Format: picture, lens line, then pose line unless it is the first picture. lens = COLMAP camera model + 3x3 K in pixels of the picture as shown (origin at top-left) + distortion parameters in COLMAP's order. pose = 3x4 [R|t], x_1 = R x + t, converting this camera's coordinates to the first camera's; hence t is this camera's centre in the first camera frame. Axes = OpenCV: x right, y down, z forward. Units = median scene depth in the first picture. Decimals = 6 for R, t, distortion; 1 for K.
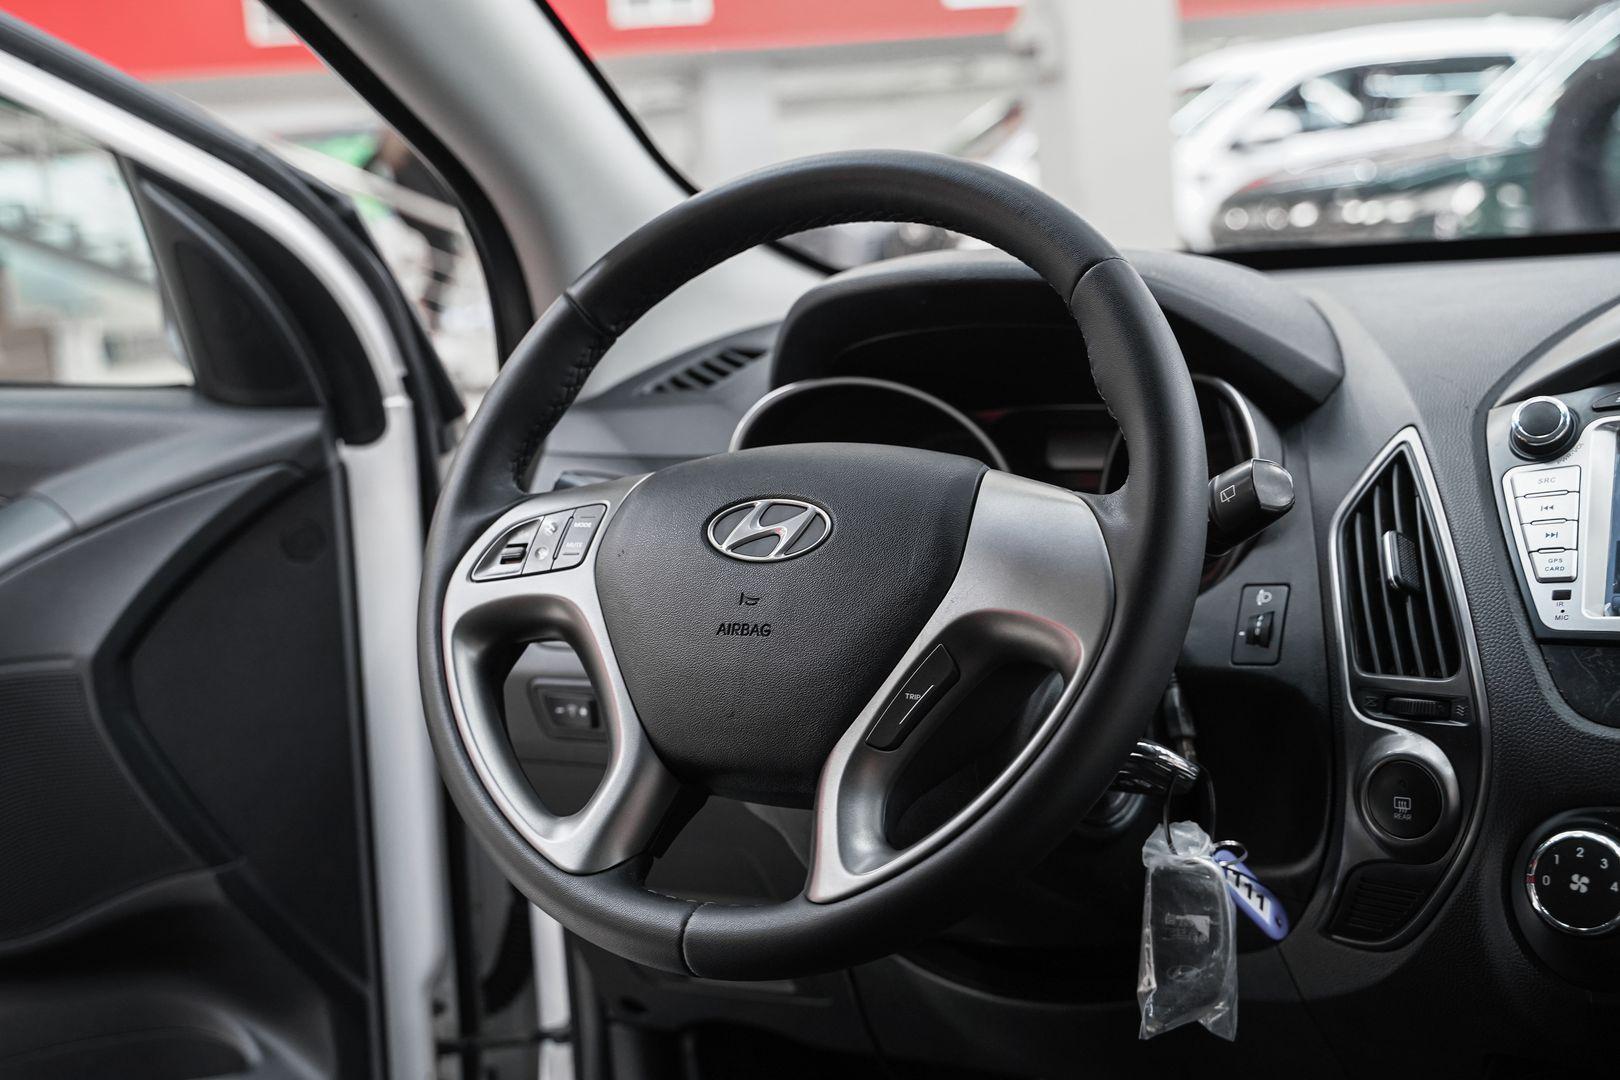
lens RADIAL K [[2044.9, 0, 785.4], [0, 2044.9, 486.5], [0, 0, 1]] dist [0.017807, 0.050851]
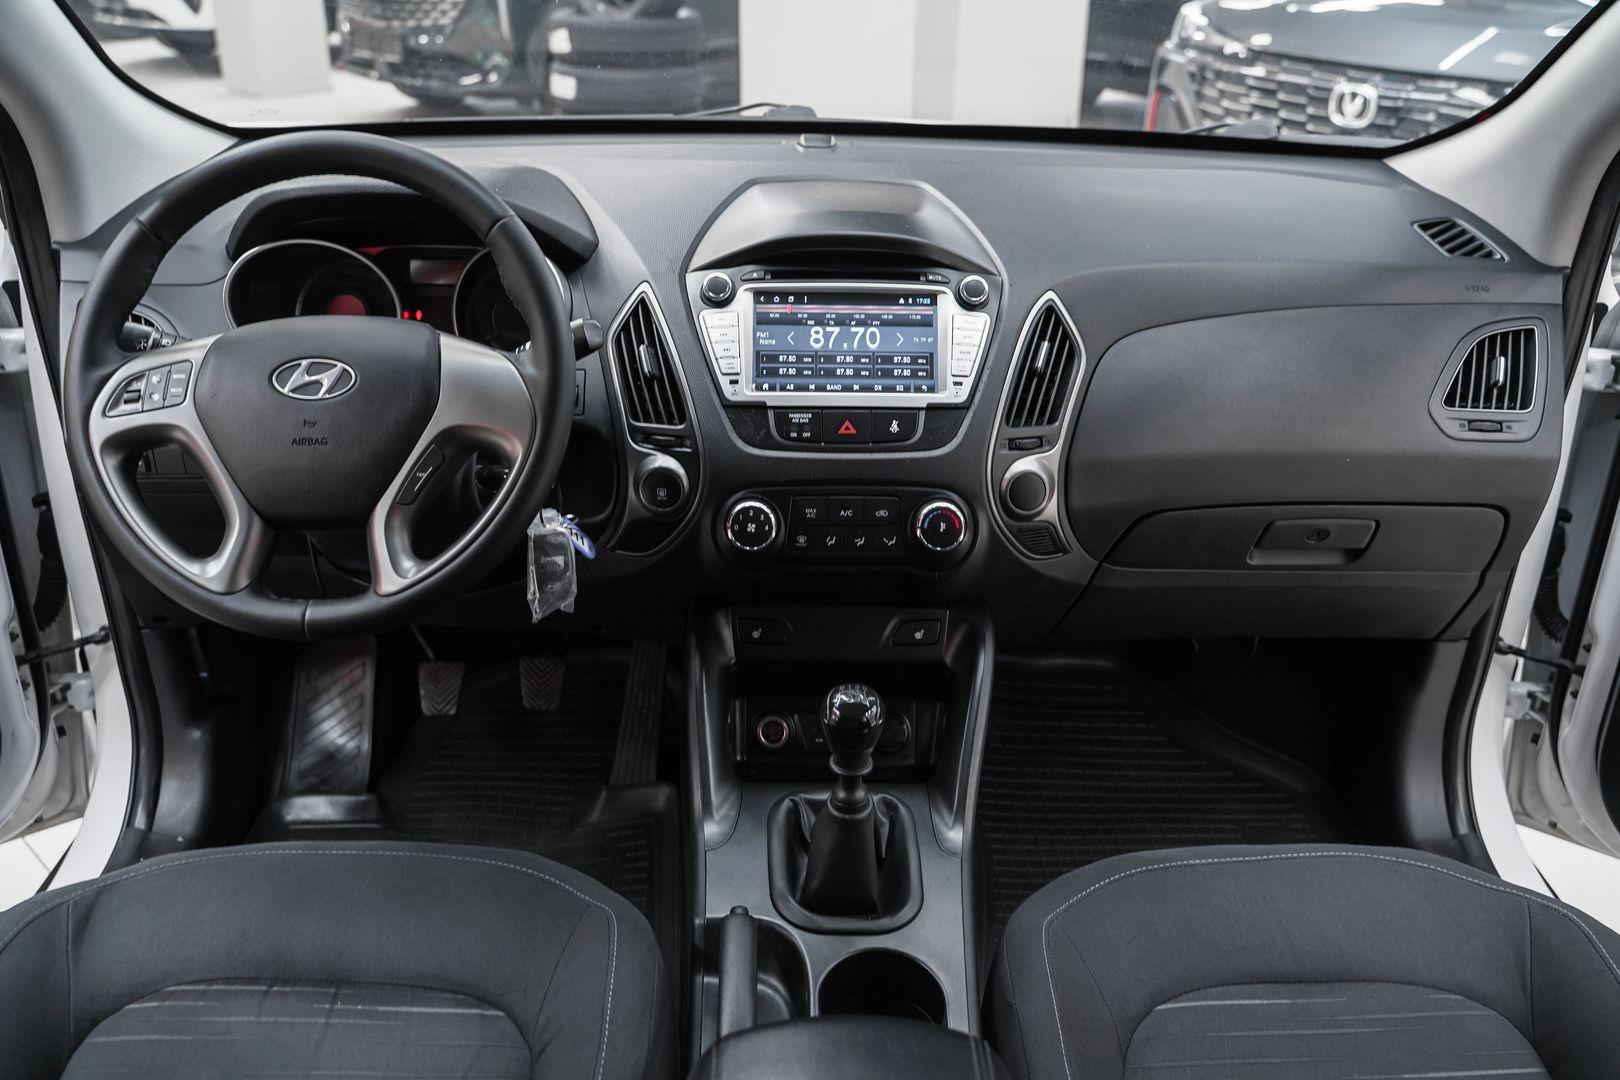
lens RADIAL K [[1324.4, 0, 810.0], [0, 1324.4, 540.0], [0, 0, 1]] dist [-0.123700, 0.097906]
pose [[0.854293, -0.142805, 0.499791, -0.206110], [-0.012512, 0.955592, 0.294427, -0.166779], [-0.519642, -0.257781, 0.814568, -0.113047]]
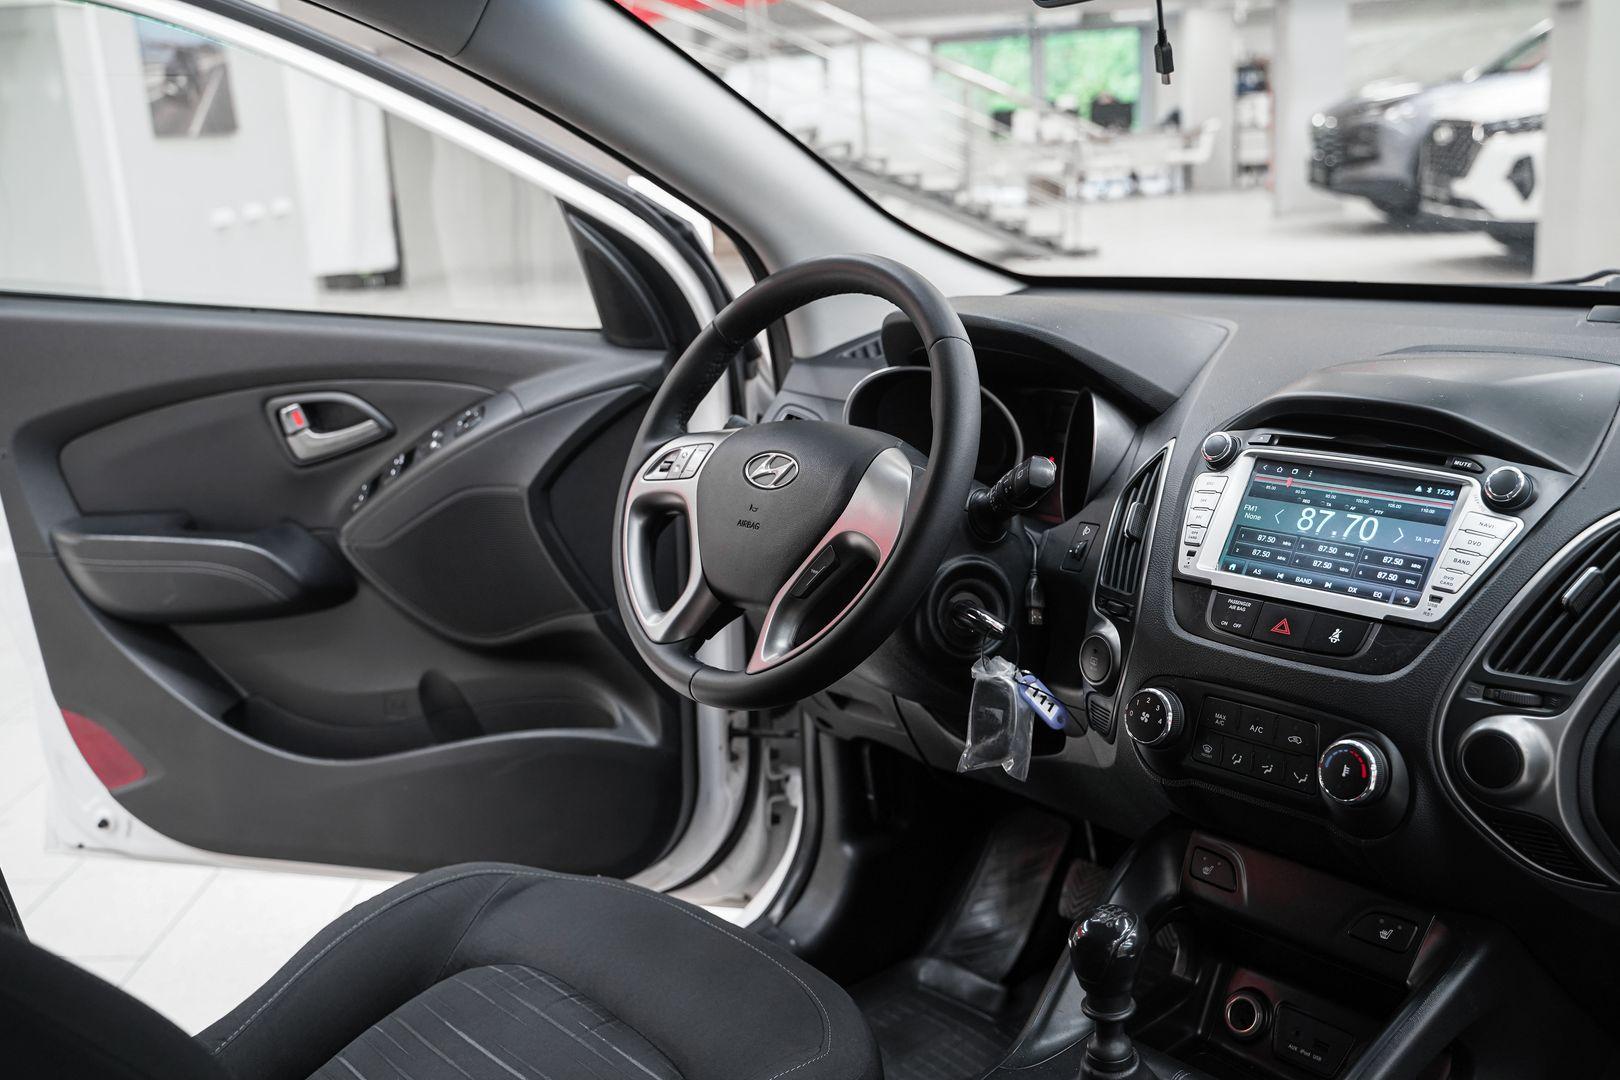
lens RADIAL K [[1636.7, 0, 810.0], [0, 1636.7, 540.0], [0, 0, 1]] dist [-0.065033, 0.141790]
pose [[0.944411, 0.104071, -0.311861, 0.467183], [-0.061384, 0.987713, 0.143722, -0.124462], [0.322987, -0.116589, 0.939195, -0.348504]]
